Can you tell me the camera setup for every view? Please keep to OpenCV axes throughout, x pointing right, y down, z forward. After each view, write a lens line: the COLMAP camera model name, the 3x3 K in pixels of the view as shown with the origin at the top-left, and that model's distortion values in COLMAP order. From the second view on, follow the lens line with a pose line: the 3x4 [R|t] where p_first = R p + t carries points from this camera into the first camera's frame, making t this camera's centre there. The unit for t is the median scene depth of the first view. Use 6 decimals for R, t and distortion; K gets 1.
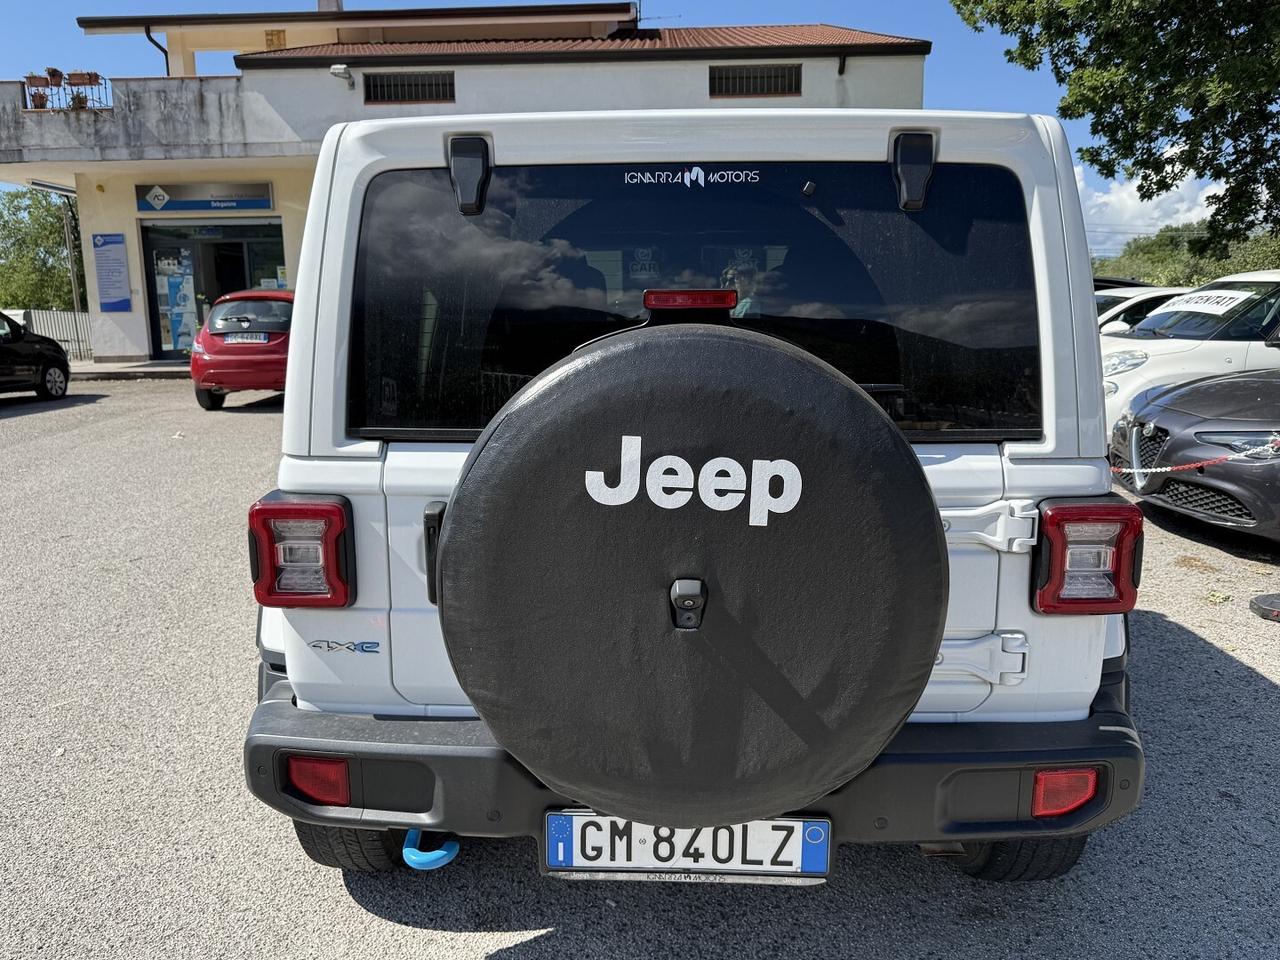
lens RADIAL K [[986.1, 0, 643.7], [0, 986.1, 474.7], [0, 0, 1]] dist [0.035076, -0.044398]
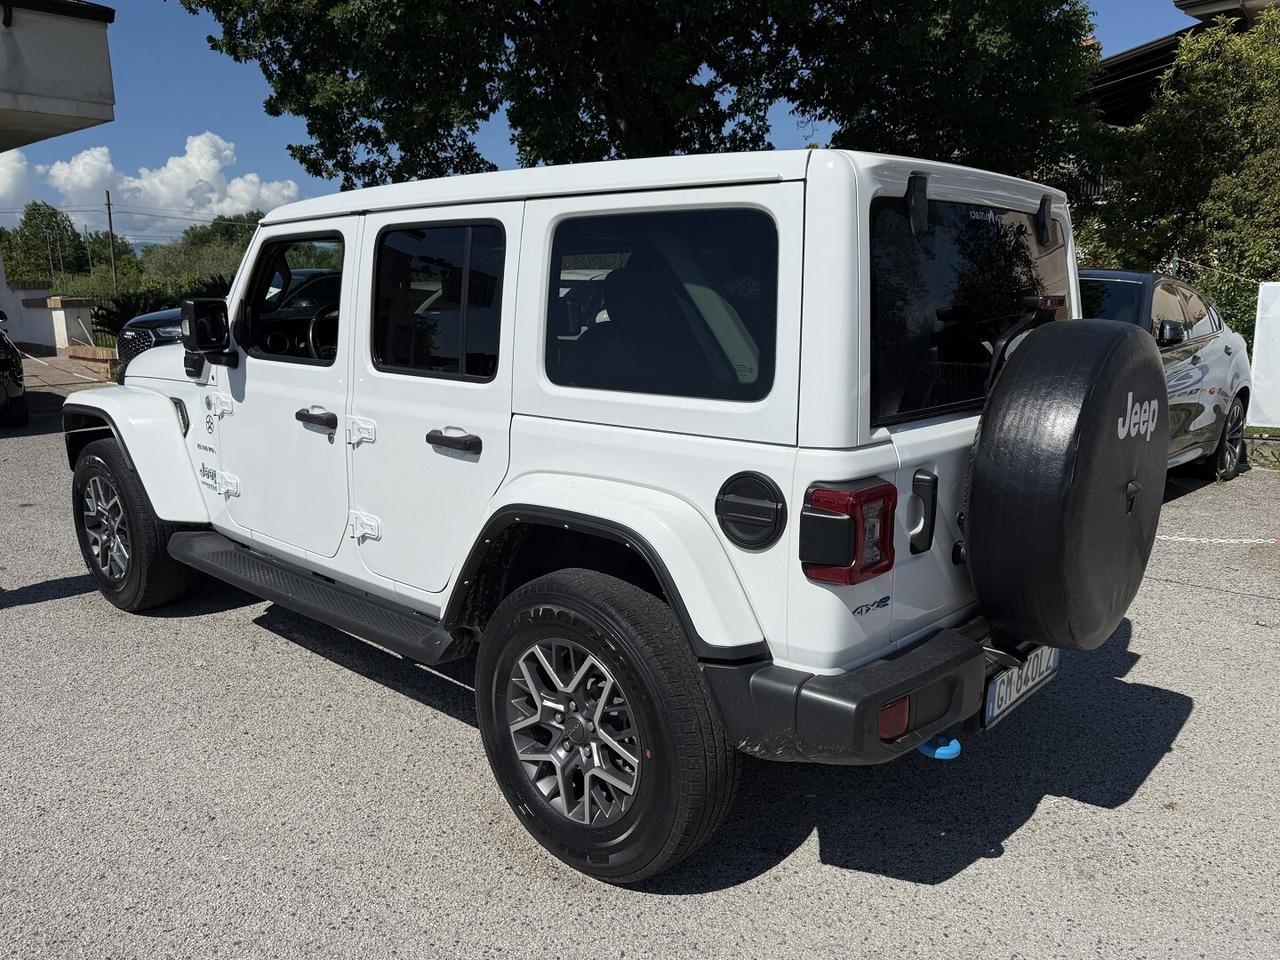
lens RADIAL K [[986.1, 0, 625.9], [0, 986.1, 483.4], [0, 0, 1]] dist [0.035076, -0.044398]
pose [[0.653655, -0.147058, 0.742367, -0.159227], [0.131707, 0.988075, 0.079762, -0.011977], [-0.745244, 0.045638, 0.665228, 0.052351]]
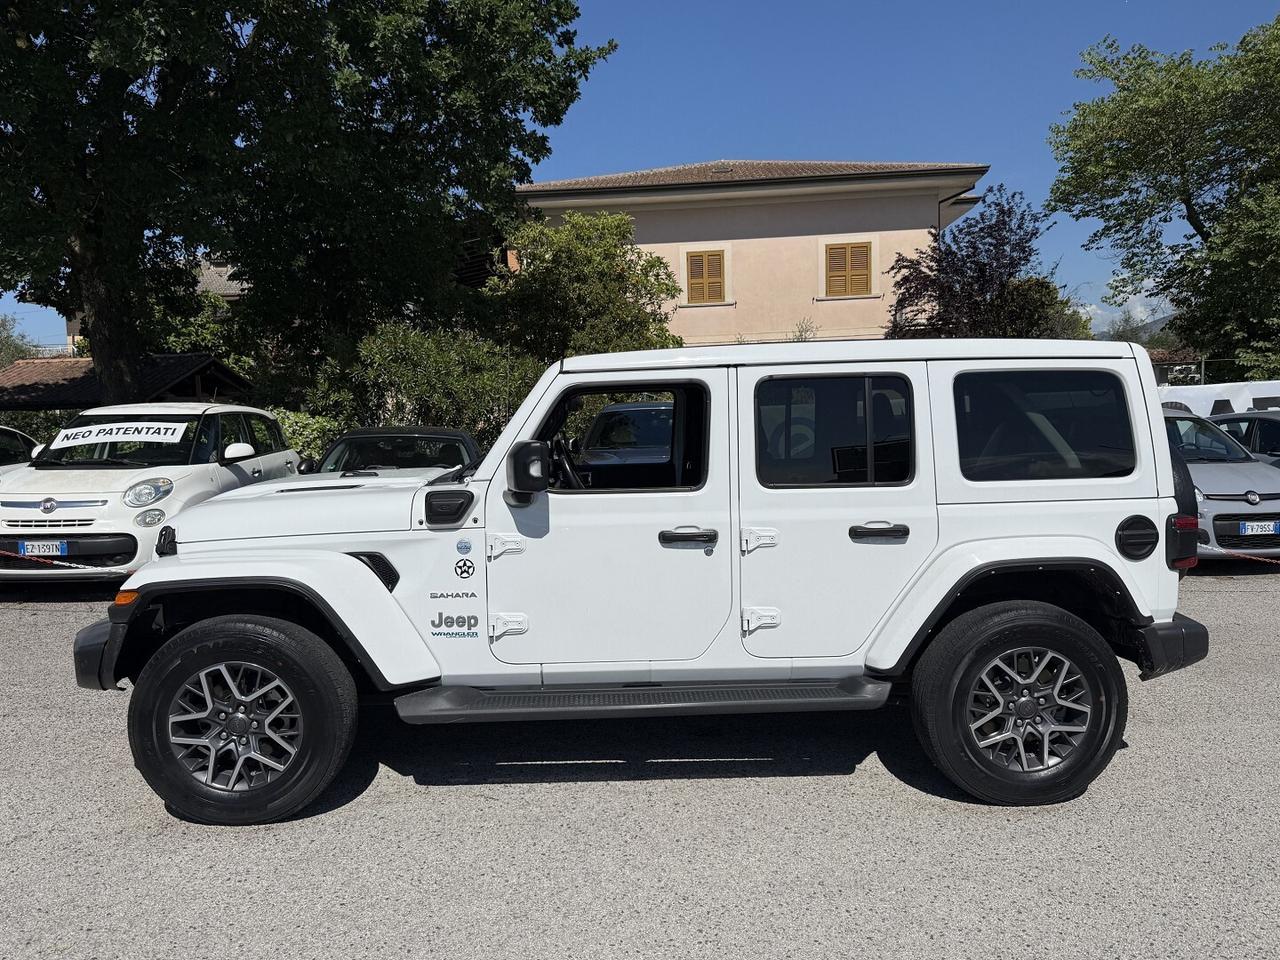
lens RADIAL K [[933.4, 0, 647.9], [0, 933.4, 473.4], [0, 0, 1]] dist [0.038299, -0.037533]
pose [[-0.067388, -0.067754, 0.995424, -0.271796], [0.194111, 0.977737, 0.079691, -0.053852], [-0.978662, 0.198593, -0.052736, 0.265440]]
